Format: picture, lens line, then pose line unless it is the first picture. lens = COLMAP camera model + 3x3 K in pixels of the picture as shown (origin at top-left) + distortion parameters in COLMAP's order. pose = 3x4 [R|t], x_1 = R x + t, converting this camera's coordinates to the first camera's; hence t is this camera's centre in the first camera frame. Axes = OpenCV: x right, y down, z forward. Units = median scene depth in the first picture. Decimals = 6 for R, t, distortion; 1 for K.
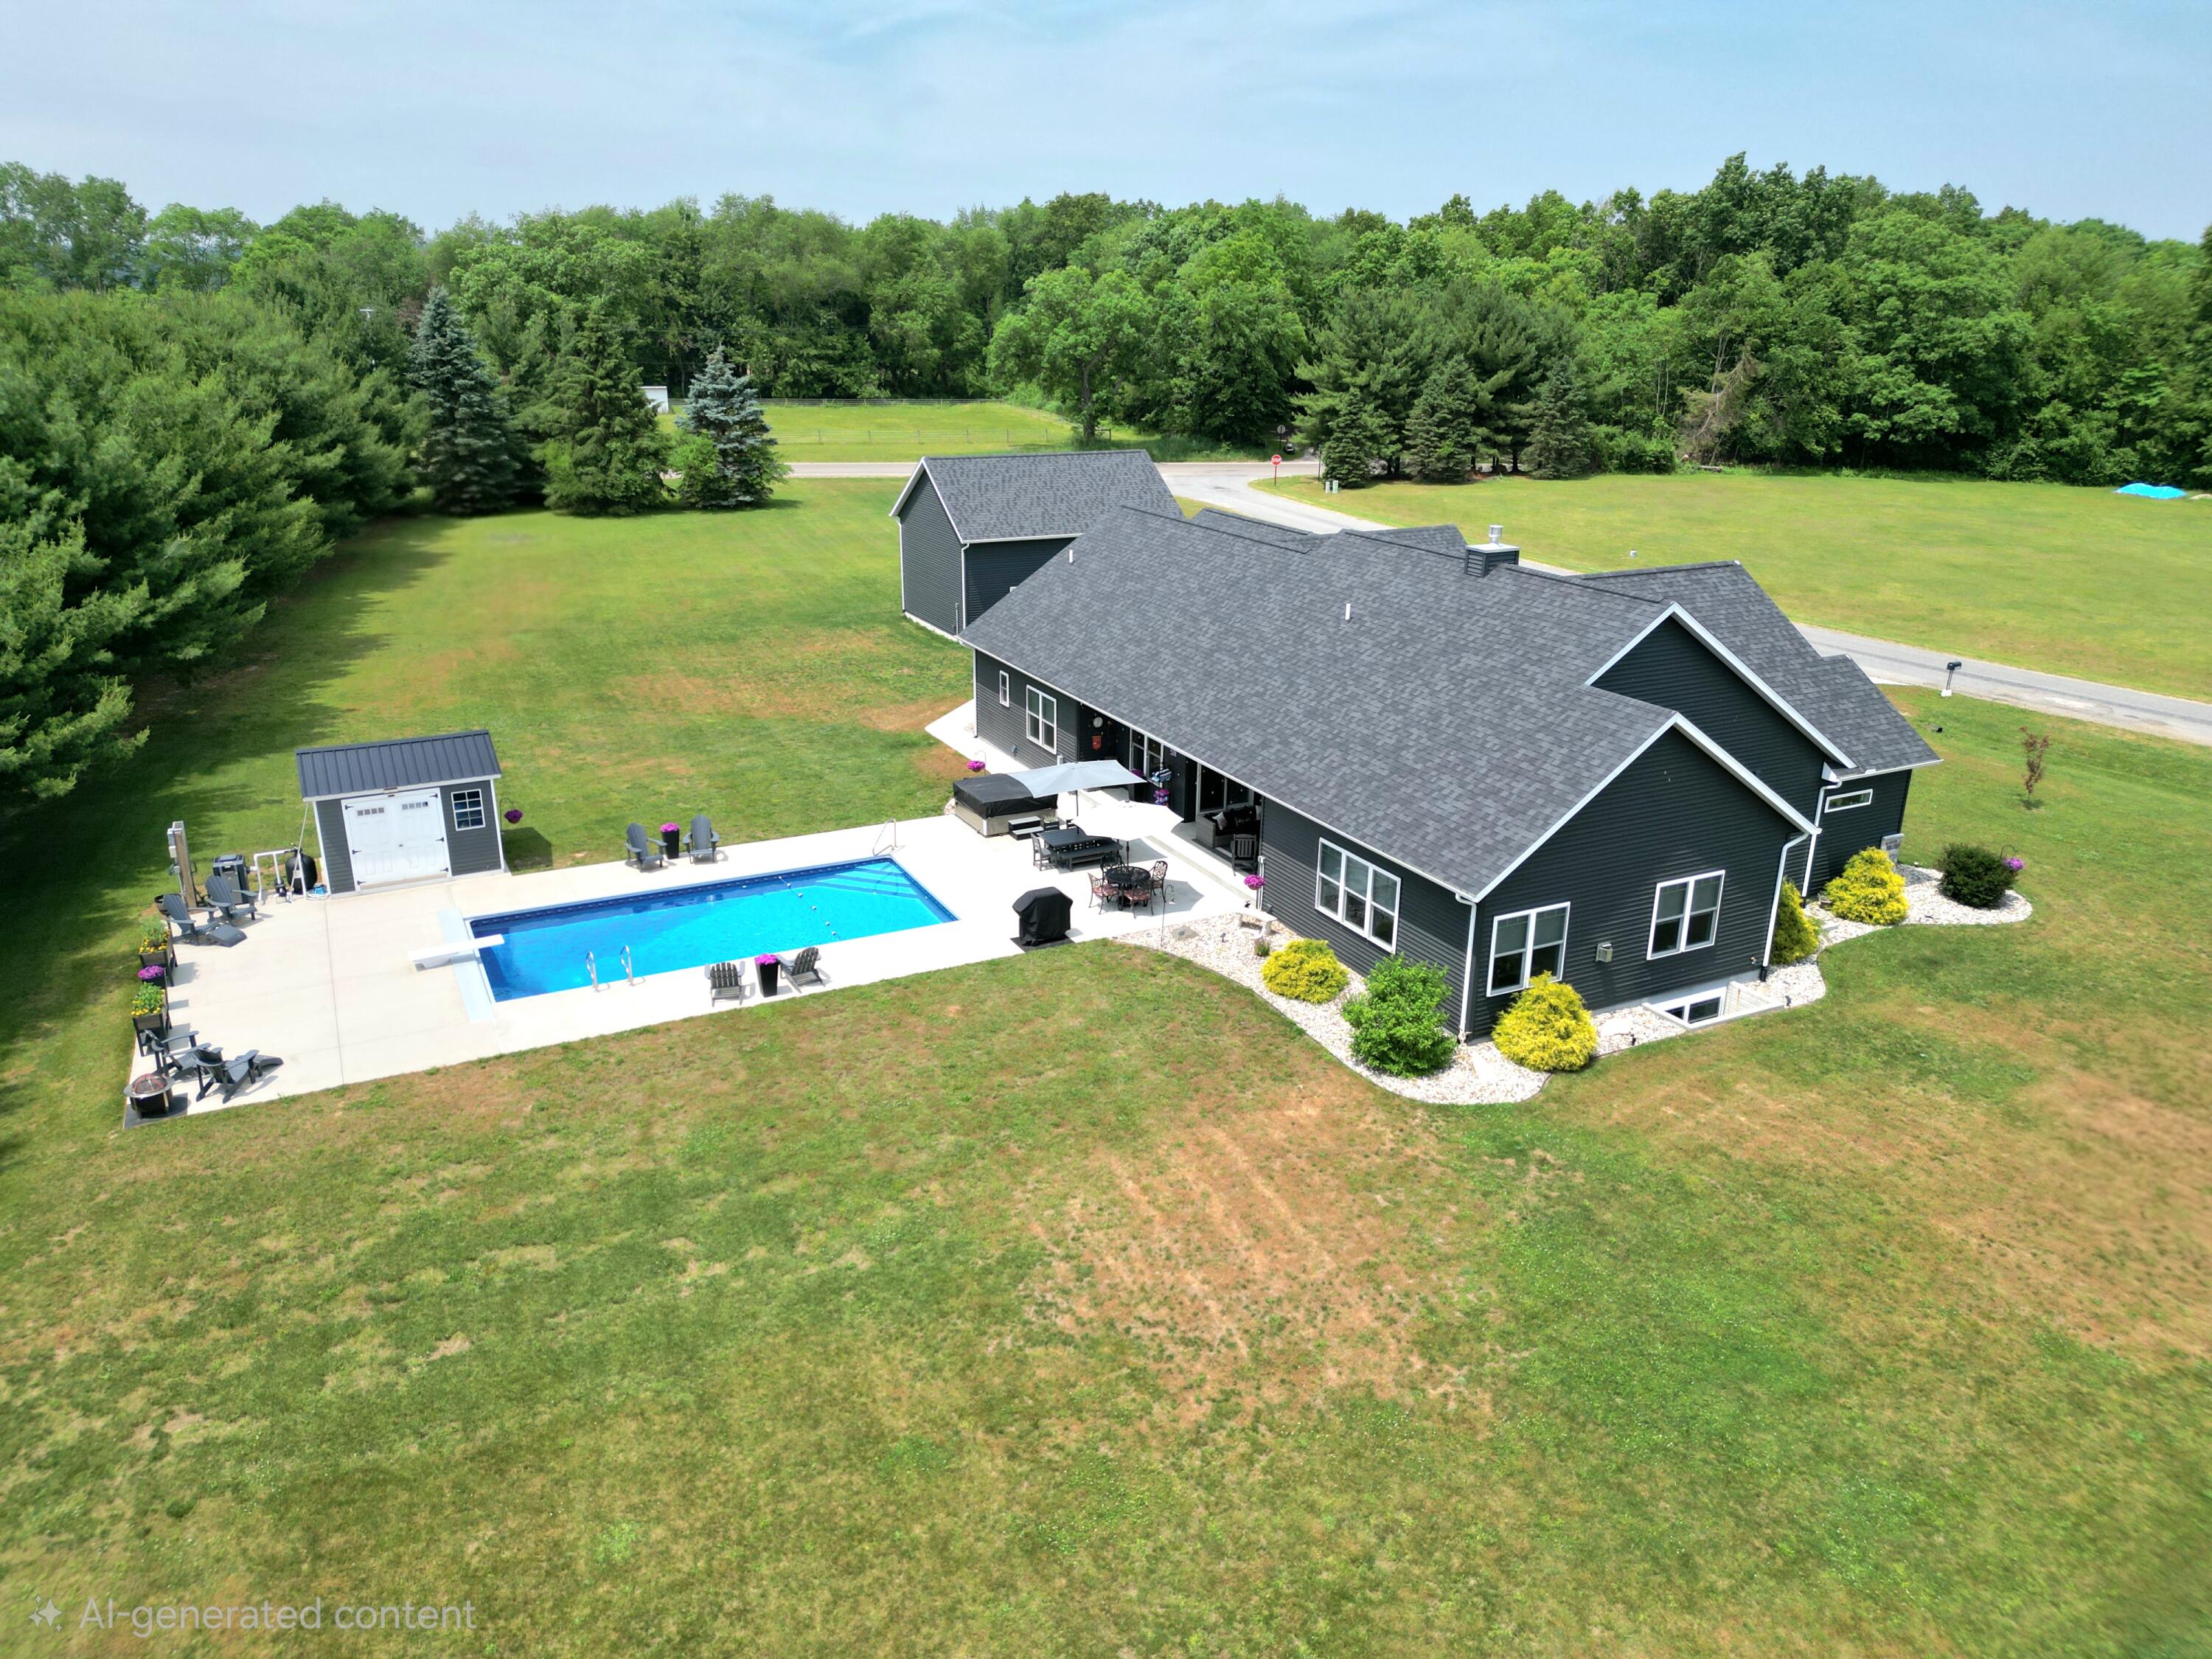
lens RADIAL K [[1532.9, 0, 1107.2], [0, 1532.9, 836.8], [0, 0, 1]] dist [0.088215, -0.163102]
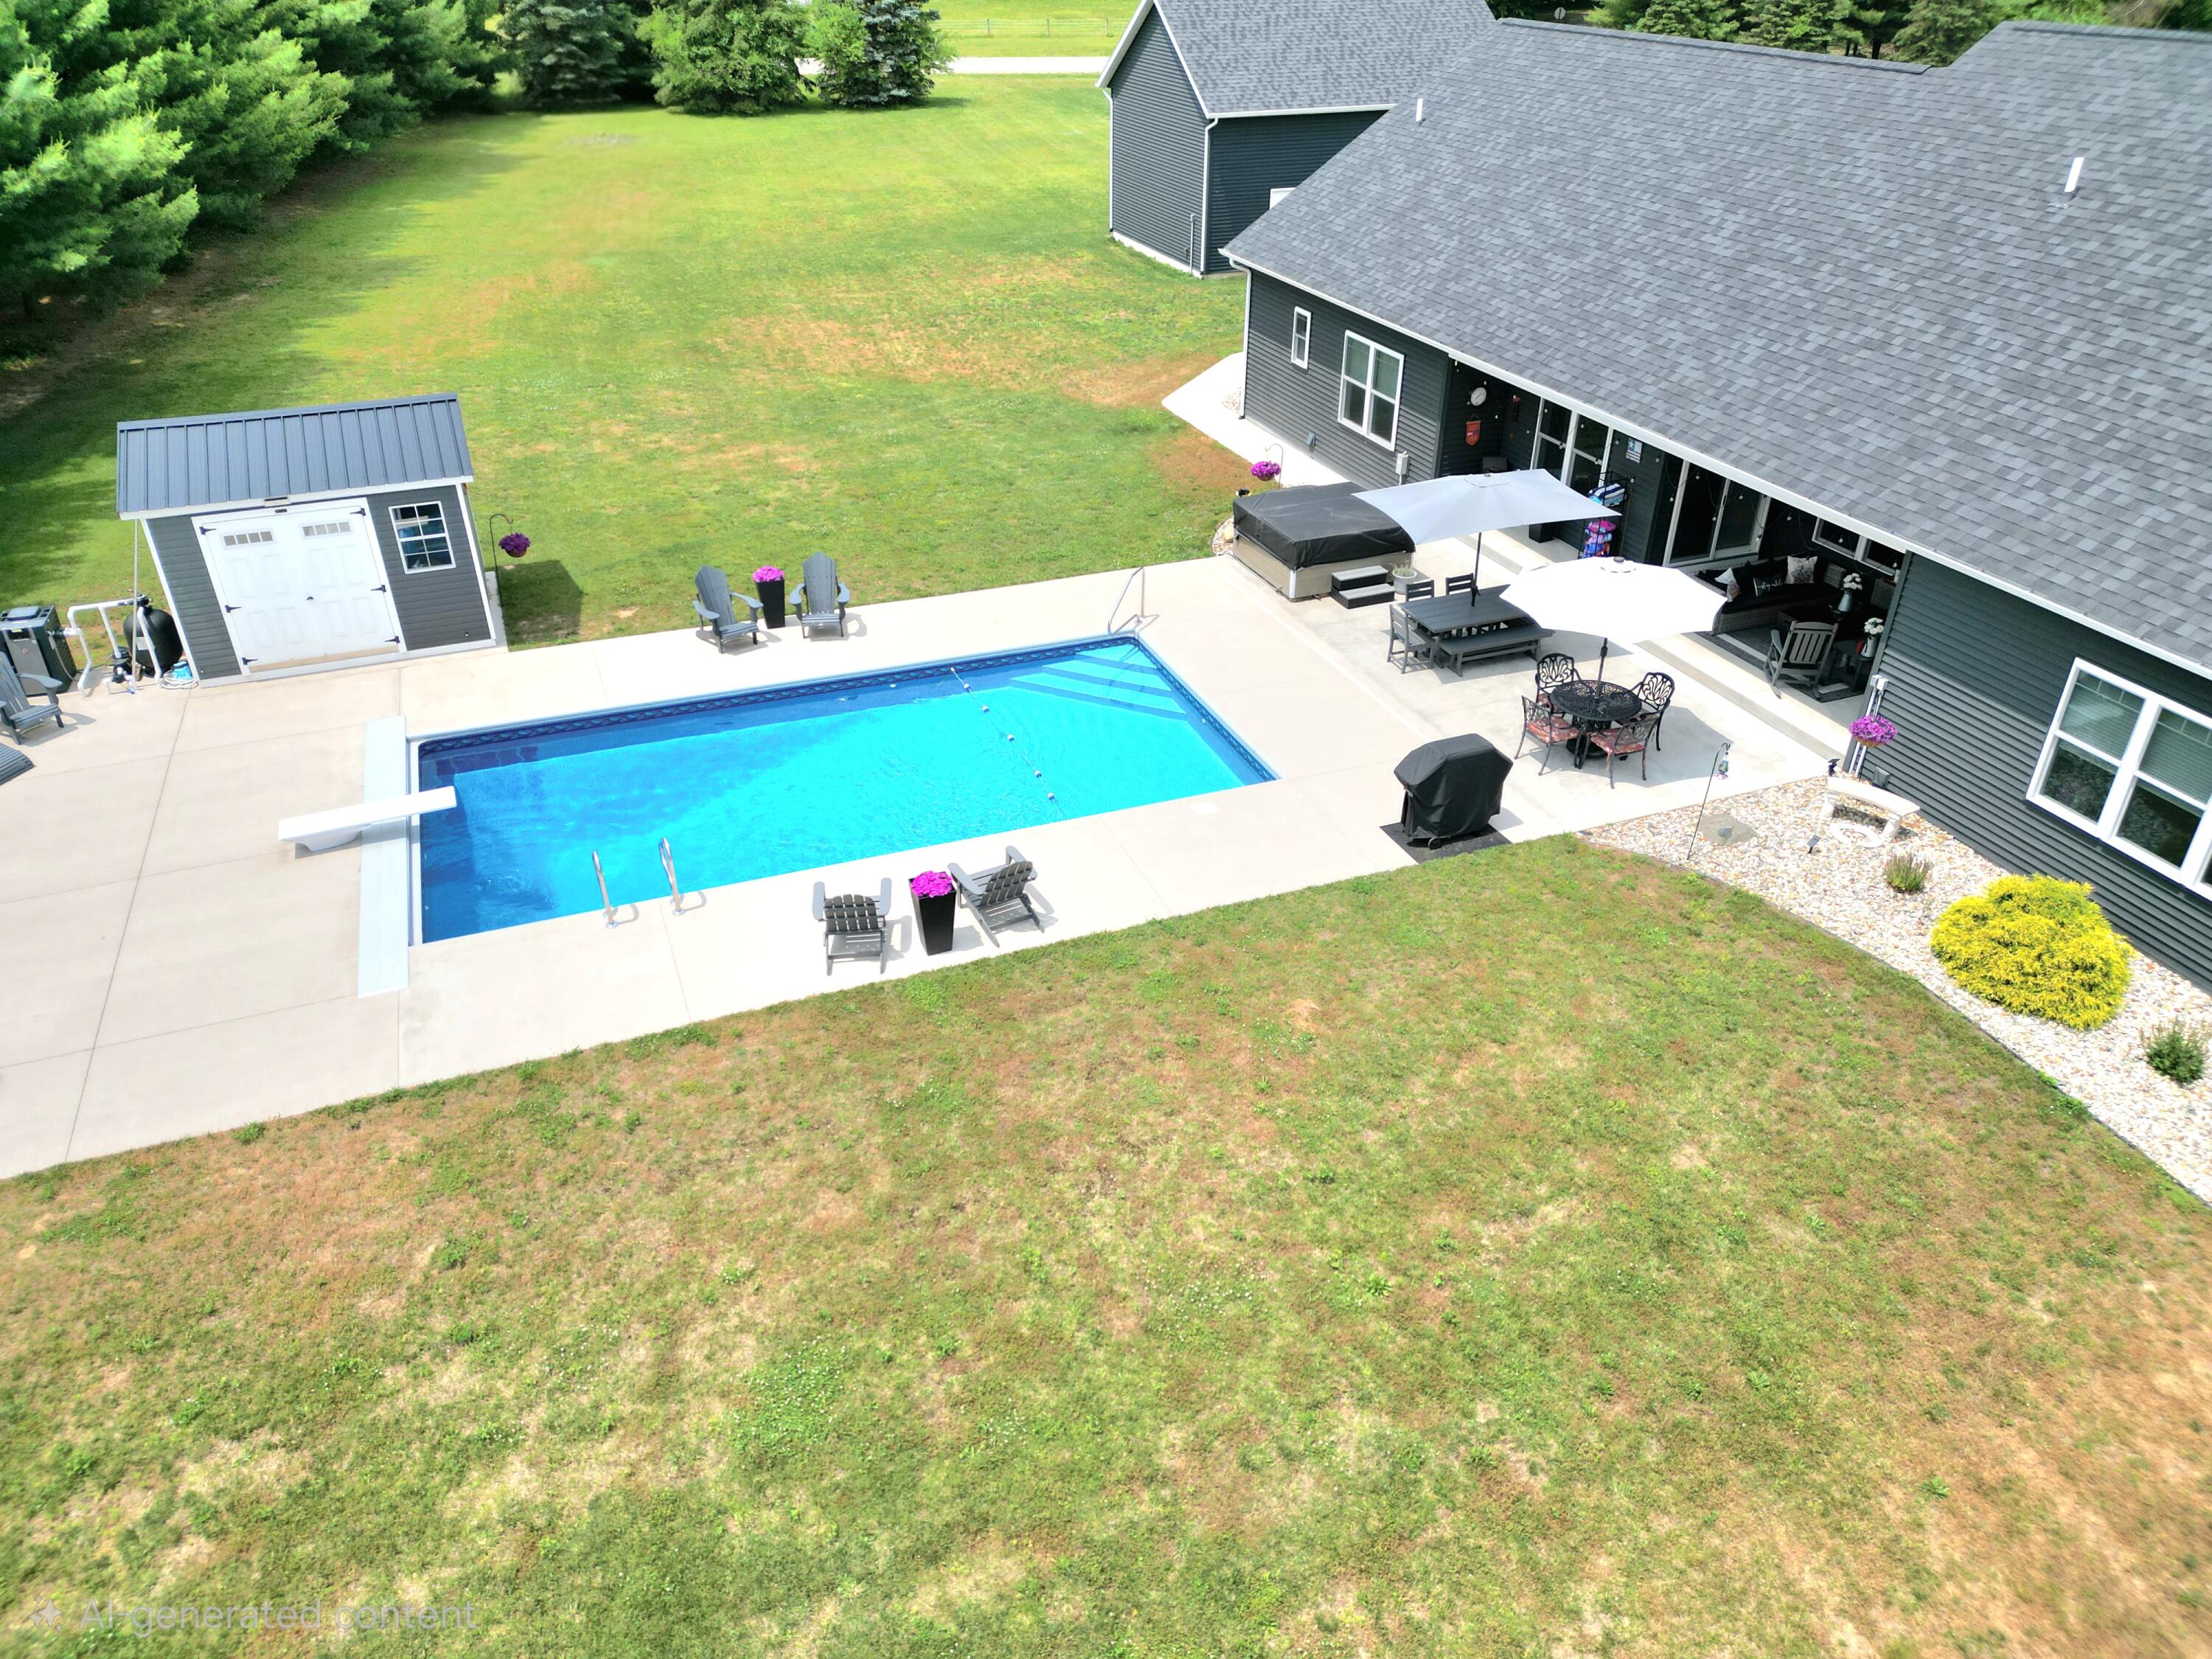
lens RADIAL K [[1570.1, 0, 1102.1], [0, 1570.1, 864.2], [0, 0, 1]] dist [0.070105, -0.076129]
pose [[0.993861, 0.047582, -0.099884, -0.092527], [-0.025143, 0.976310, 0.214909, -0.030726], [0.107744, -0.211079, 0.971513, 0.409197]]
